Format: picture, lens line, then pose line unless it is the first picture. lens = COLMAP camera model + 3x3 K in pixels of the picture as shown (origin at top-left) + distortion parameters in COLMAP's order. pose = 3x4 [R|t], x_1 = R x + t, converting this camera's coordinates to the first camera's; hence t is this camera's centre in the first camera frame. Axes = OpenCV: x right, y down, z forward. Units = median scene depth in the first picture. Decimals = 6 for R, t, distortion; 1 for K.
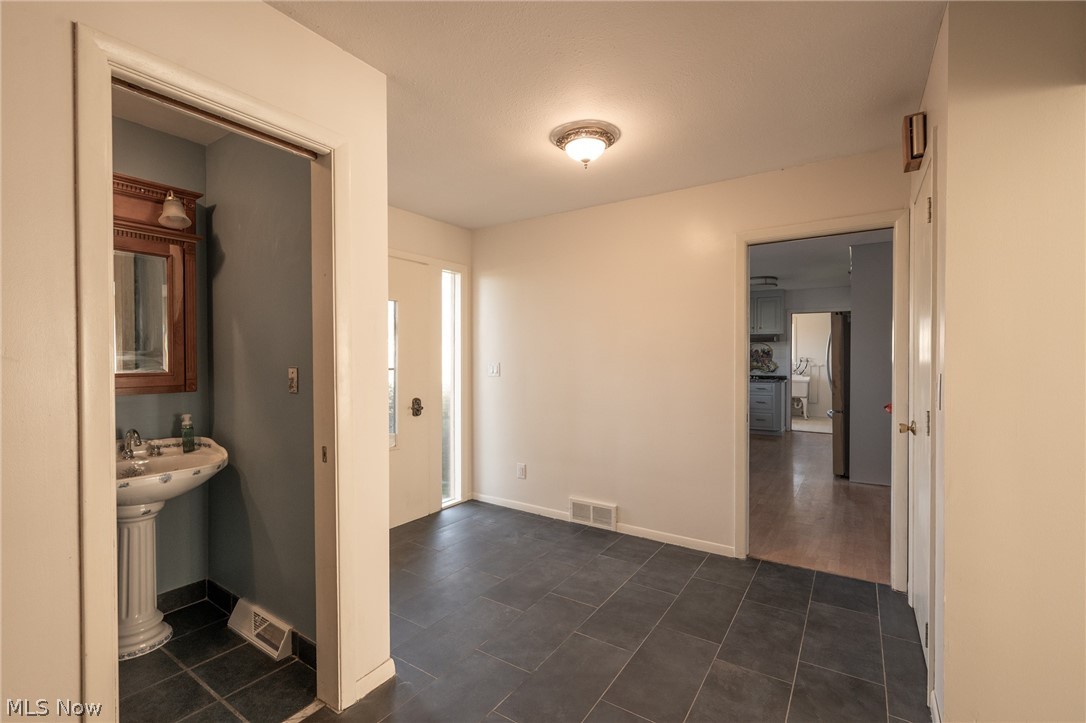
lens RADIAL K [[496.2, 0, 541.8], [0, 496.2, 357.2], [0, 0, 1]] dist [-0.000994, -0.000078]
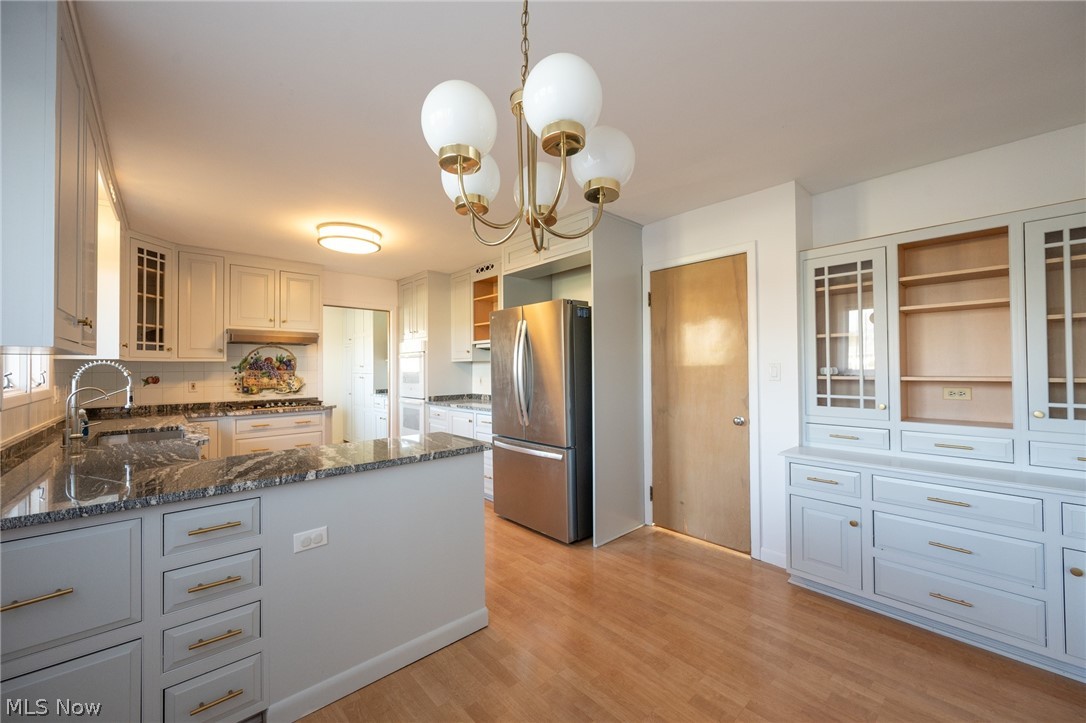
lens RADIAL K [[427.4, 0, 542.9], [0, 427.4, 366.3], [0, 0, 1]] dist [-0.003805, -0.000088]
pose [[0.287742, 0.000424, 0.957708, 0.033162], [0.014257, 0.999887, -0.004726, 0.003004], [-0.957602, 0.015014, 0.287704, 0.537813]]
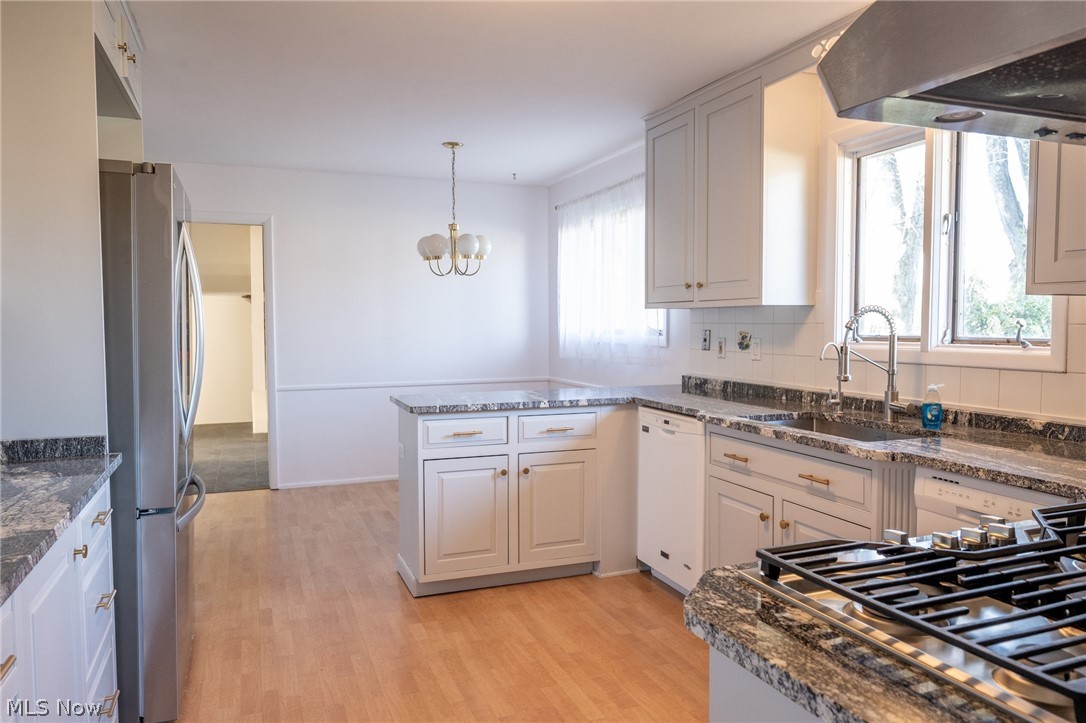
lens RADIAL K [[794.4, 0, 546.6], [0, 794.4, 360.1], [0, 0, 1]] dist [-0.010465, 0.005281]
pose [[-0.598325, 0.039456, -0.800282, 0.559448], [-0.003864, 0.998633, 0.052124, -0.000579], [0.801244, 0.034279, -0.597355, 0.974230]]
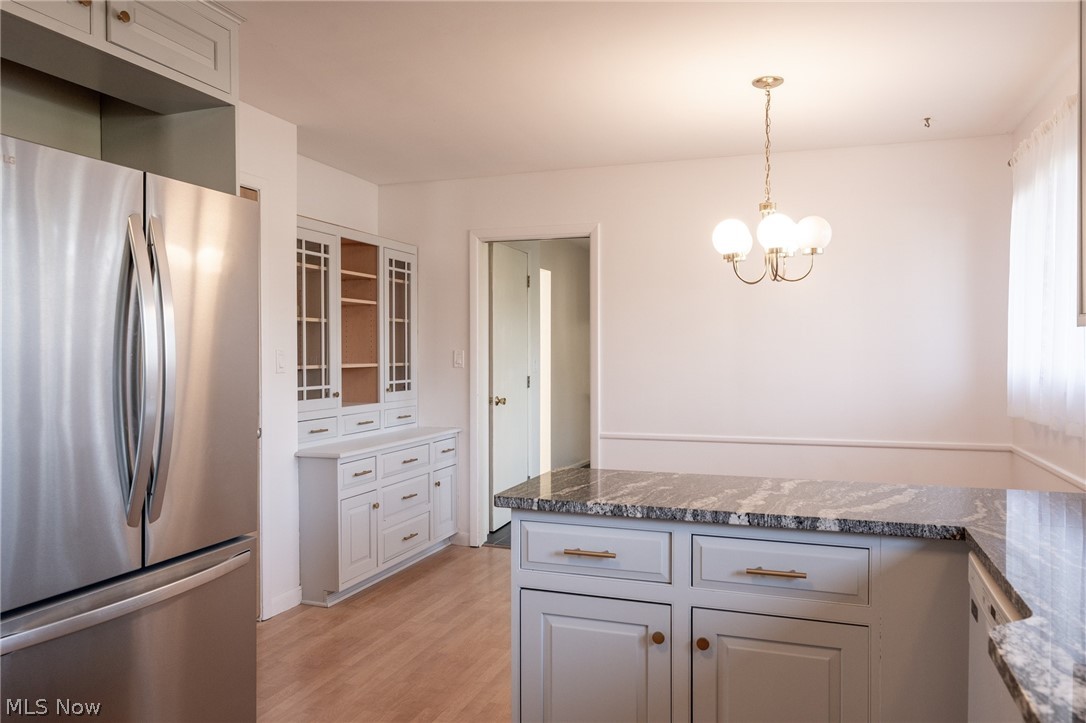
lens RADIAL K [[794.4, 0, 541.6], [0, 794.4, 360.7], [0, 0, 1]] dist [-0.010465, 0.005281]
pose [[-0.976926, -0.001902, -0.213568, 0.320318], [-0.005495, 0.999853, 0.016232, -0.000008], [0.213506, 0.017031, -0.976793, 0.915920]]
